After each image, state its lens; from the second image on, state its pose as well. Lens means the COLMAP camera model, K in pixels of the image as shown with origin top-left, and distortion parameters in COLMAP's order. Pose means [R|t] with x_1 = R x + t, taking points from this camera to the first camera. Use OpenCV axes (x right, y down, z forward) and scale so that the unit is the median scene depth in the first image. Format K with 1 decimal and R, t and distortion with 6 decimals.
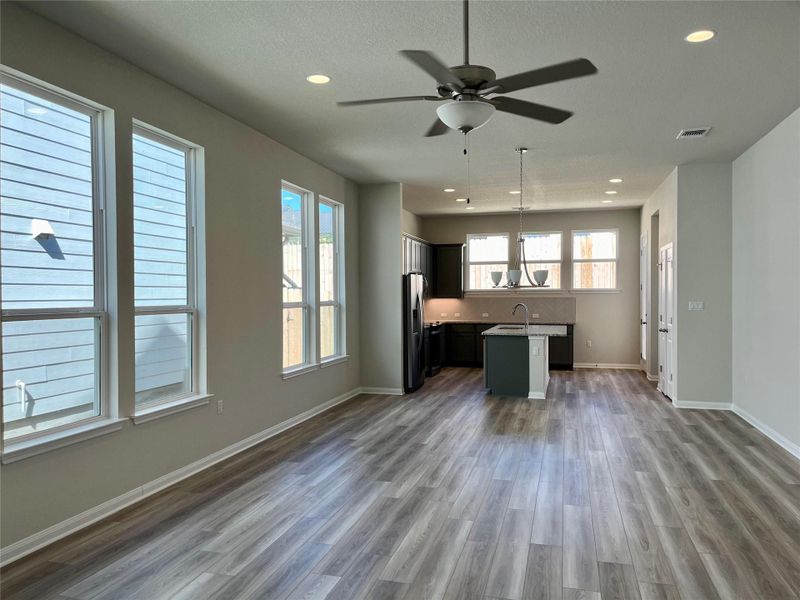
lens RADIAL K [[604.9, 0, 401.3], [0, 604.9, 305.1], [0, 0, 1]] dist [0.041718, -0.039057]
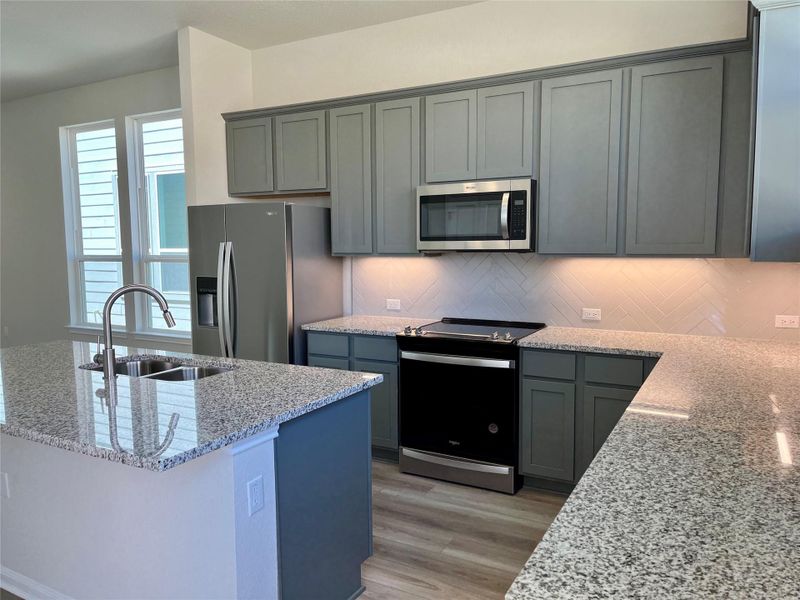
lens RADIAL K [[604.9, 0, 405.0], [0, 604.9, 302.4], [0, 0, 1]] dist [0.041718, -0.039057]
pose [[-0.225279, 0.099418, -0.969209, 0.406461], [-0.011762, 0.994430, 0.104739, -0.023250], [0.974223, 0.034995, -0.222854, 1.102788]]
